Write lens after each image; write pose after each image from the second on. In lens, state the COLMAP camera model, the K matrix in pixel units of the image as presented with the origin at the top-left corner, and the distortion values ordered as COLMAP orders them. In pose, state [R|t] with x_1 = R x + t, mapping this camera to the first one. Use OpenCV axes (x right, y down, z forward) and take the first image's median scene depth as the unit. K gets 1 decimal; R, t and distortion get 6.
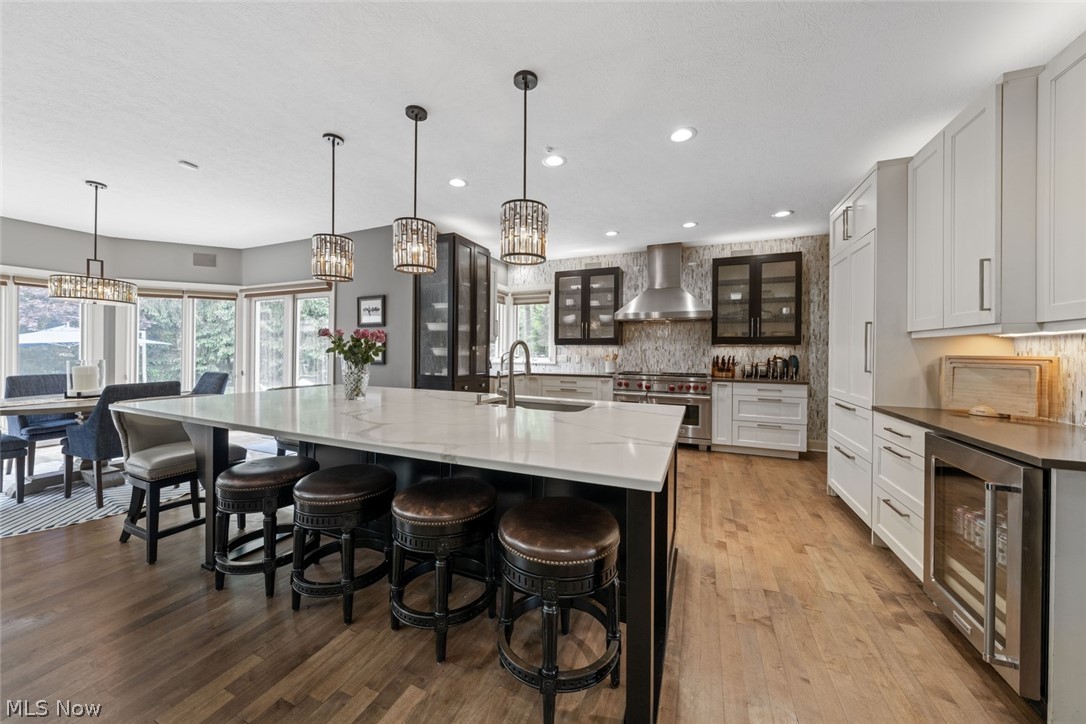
lens RADIAL K [[371.0, 0, 543.0], [0, 371.0, 362.0], [0, 0, 1]] dist [-0.002840, -0.000056]
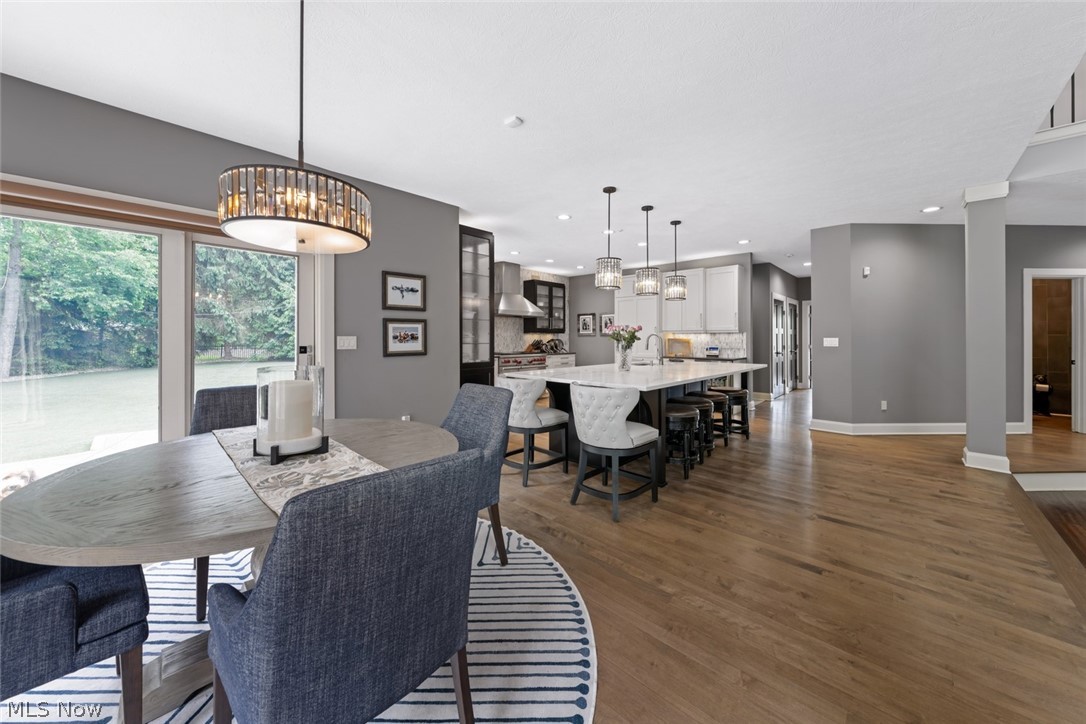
lens RADIAL K [[384.8, 0, 545.7], [0, 384.8, 337.0], [0, 0, 1]] dist [-0.001897, -0.000059]
pose [[0.342562, -0.007090, 0.939468, -1.124881], [0.032670, 0.999457, -0.004370, -0.021296], [-0.938927, 0.032190, 0.342608, 0.403135]]
